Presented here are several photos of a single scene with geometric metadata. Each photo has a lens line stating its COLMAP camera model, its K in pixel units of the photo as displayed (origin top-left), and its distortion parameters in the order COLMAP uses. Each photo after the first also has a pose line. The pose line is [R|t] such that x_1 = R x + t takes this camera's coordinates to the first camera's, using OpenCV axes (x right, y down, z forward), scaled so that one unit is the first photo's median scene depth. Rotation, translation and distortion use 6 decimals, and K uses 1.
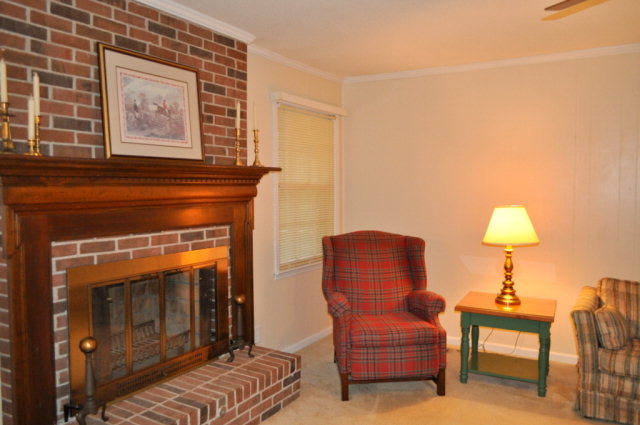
lens RADIAL K [[506.9, 0, 320.0], [0, 506.9, 212.5], [0, 0, 1]] dist [-0.011638, -0.000769]
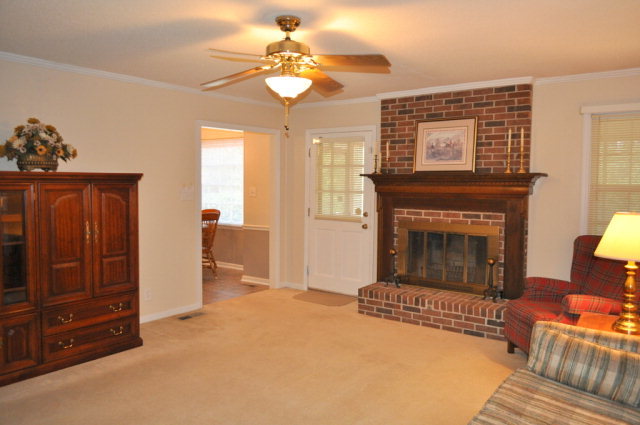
lens RADIAL K [[493.0, 0, 320.0], [0, 493.0, 212.5], [0, 0, 1]] dist [-0.007114, -0.001997]
pose [[-0.104253, 0.059425, -0.992774, 1.451082], [-0.058481, 0.996120, 0.065767, -0.044217], [0.992830, 0.064914, -0.100373, 0.679811]]
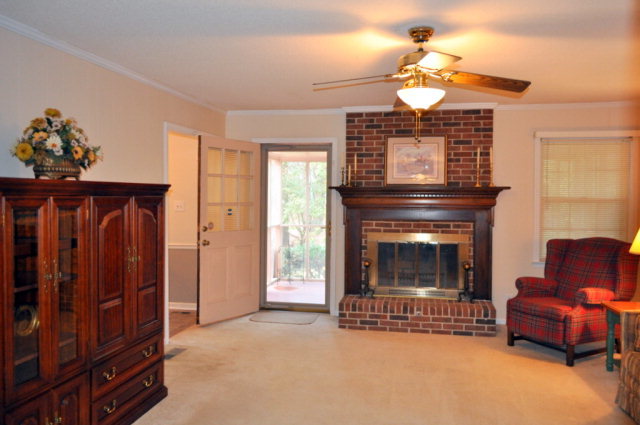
lens RADIAL K [[504.4, 0, 320.0], [0, 504.4, 212.5], [0, 0, 1]] dist [-0.005083, -0.009298]
pose [[0.334155, 0.032147, -0.941970, 1.337361], [-0.054293, 0.998415, 0.014813, -0.004775], [0.940953, 0.046192, 0.335371, -0.022720]]
